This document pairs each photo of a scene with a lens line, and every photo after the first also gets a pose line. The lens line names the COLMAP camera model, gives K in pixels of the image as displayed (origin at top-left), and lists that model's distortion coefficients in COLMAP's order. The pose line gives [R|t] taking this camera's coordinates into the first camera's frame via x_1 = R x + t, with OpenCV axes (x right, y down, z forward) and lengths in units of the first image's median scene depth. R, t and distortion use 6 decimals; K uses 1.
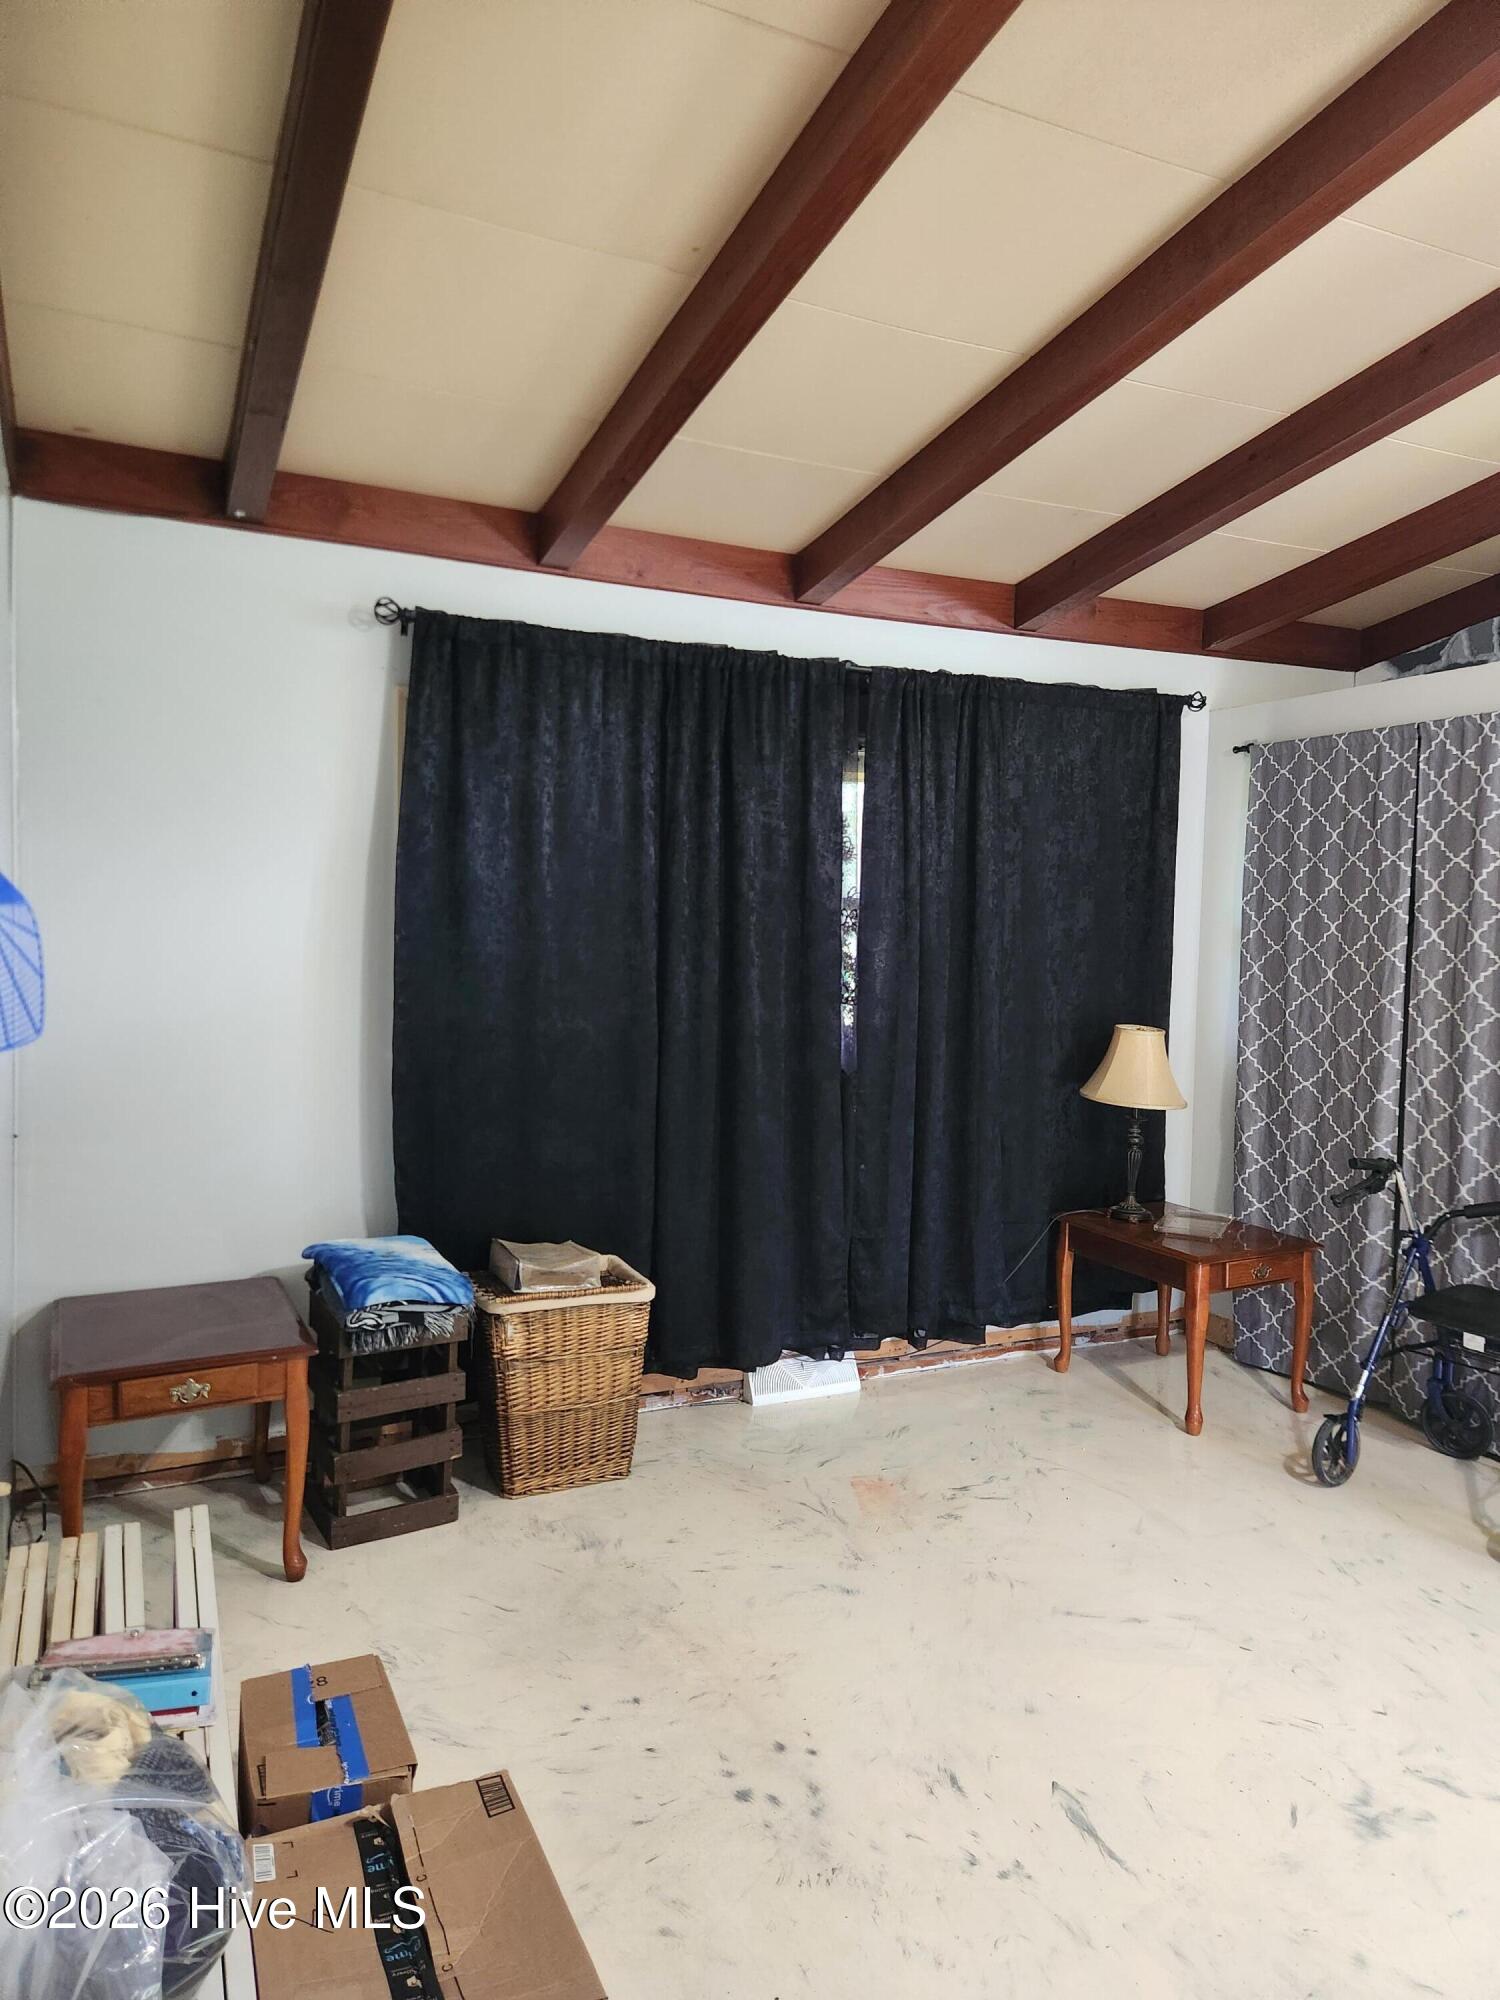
lens RADIAL K [[1339.3, 0, 744.9], [0, 1339.3, 961.0], [0, 0, 1]] dist [0.075332, -0.058556]
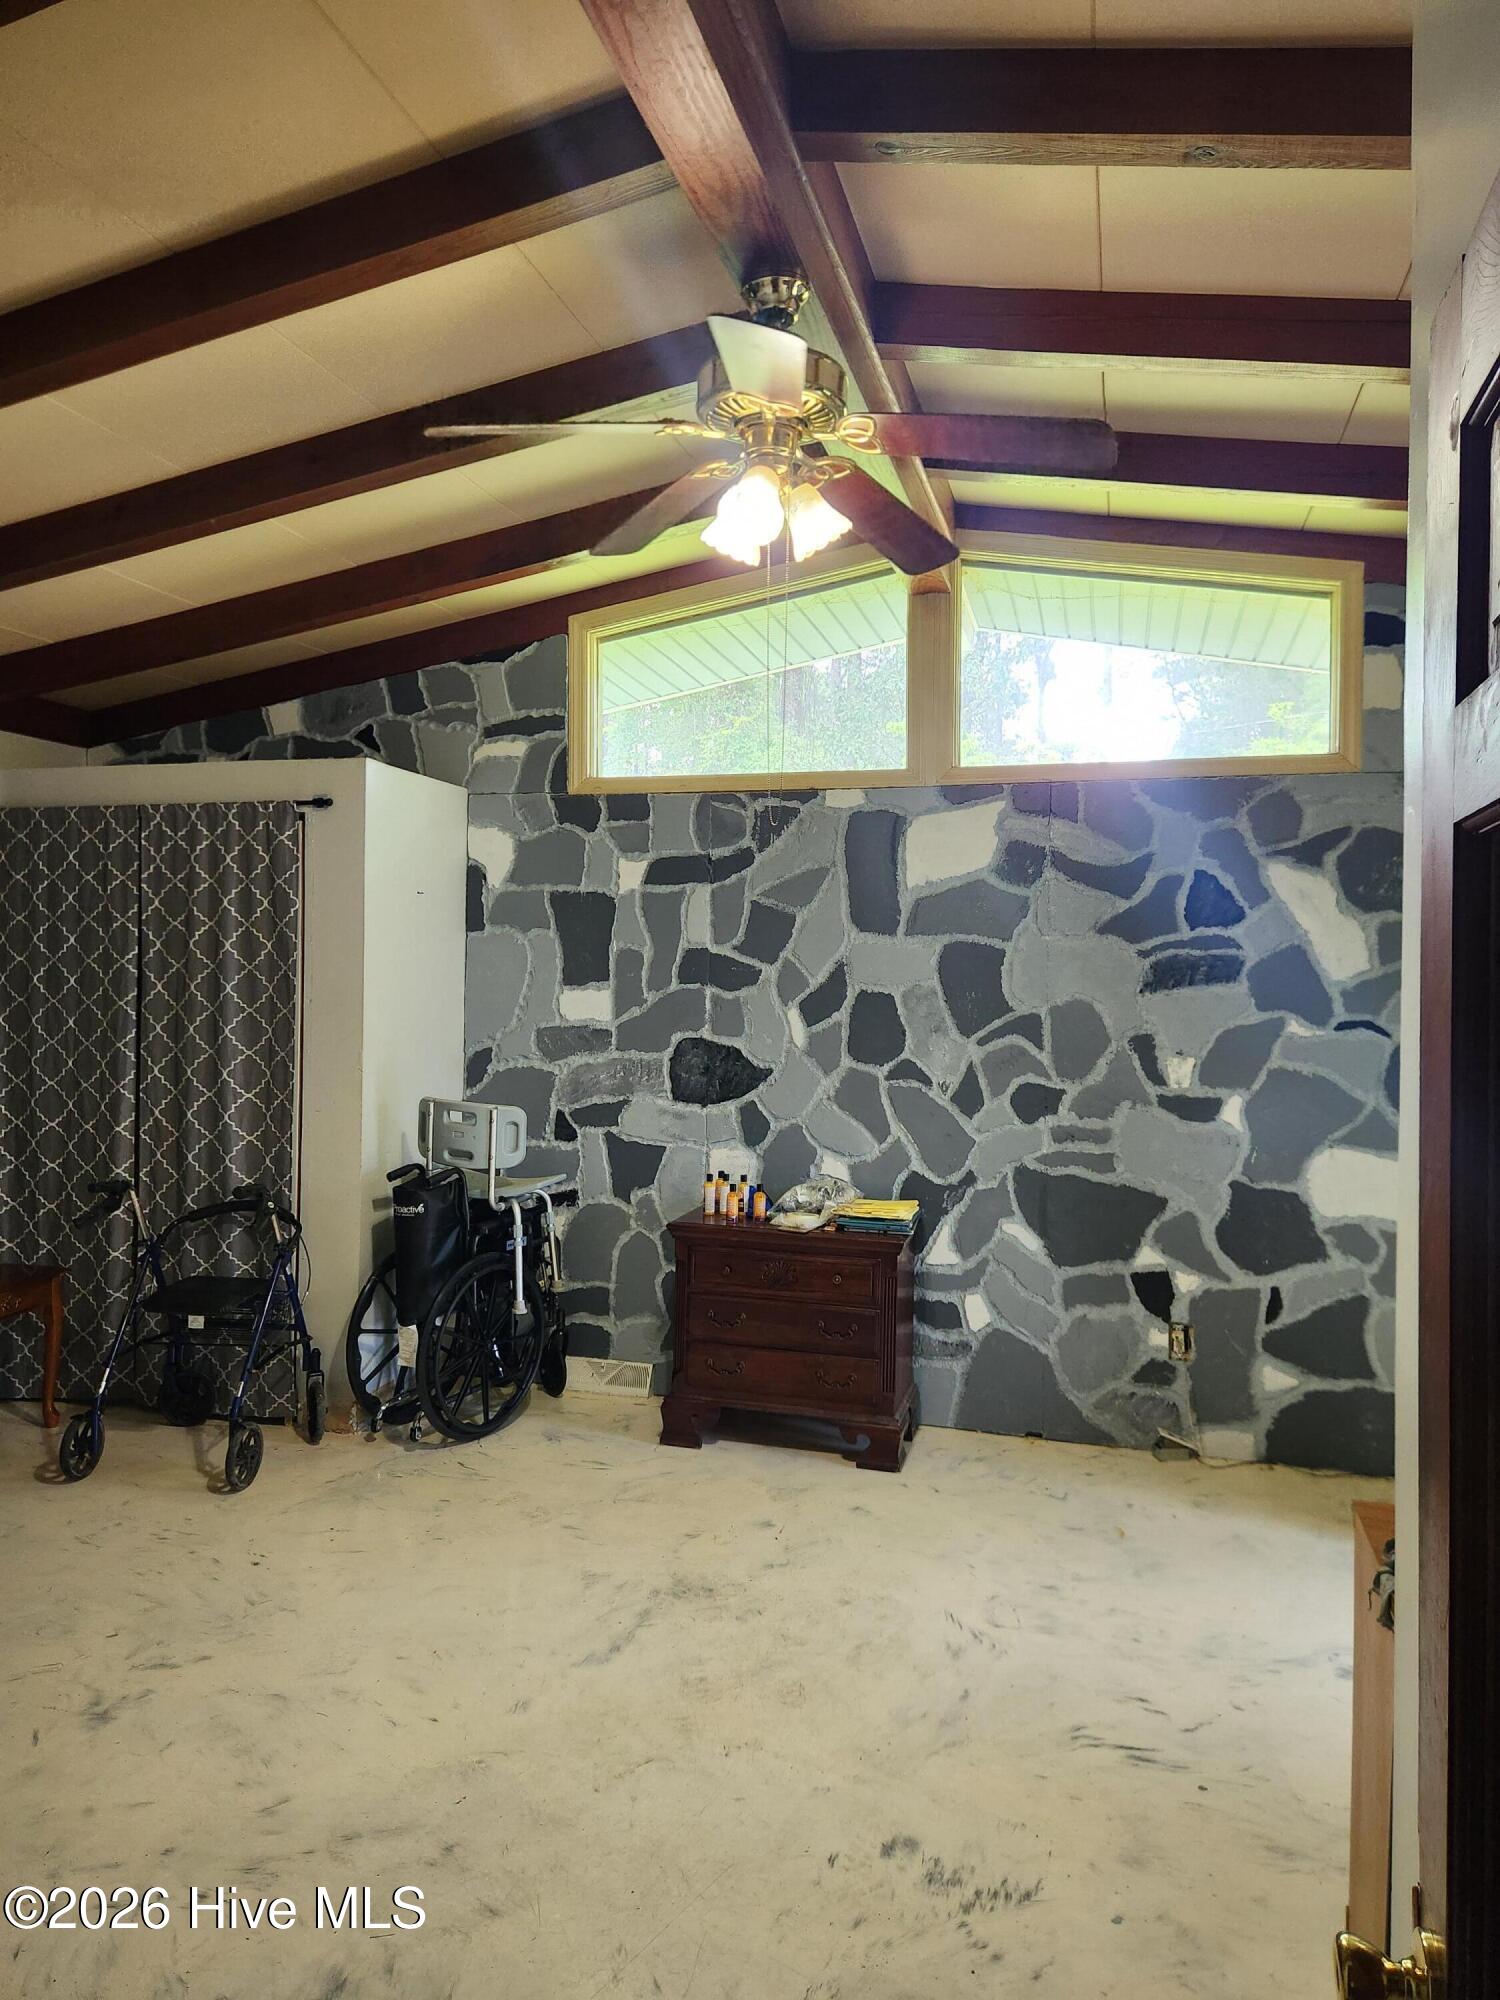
lens RADIAL K [[1338.2, 0, 727.6], [0, 1338.2, 1004.7], [0, 0, 1]] dist [0.078670, -0.070876]
pose [[0.665314, -0.024133, 0.746174, -0.039885], [0.026838, 0.999605, 0.008400, 0.000174], [-0.746081, 0.014437, 0.665698, -0.143683]]
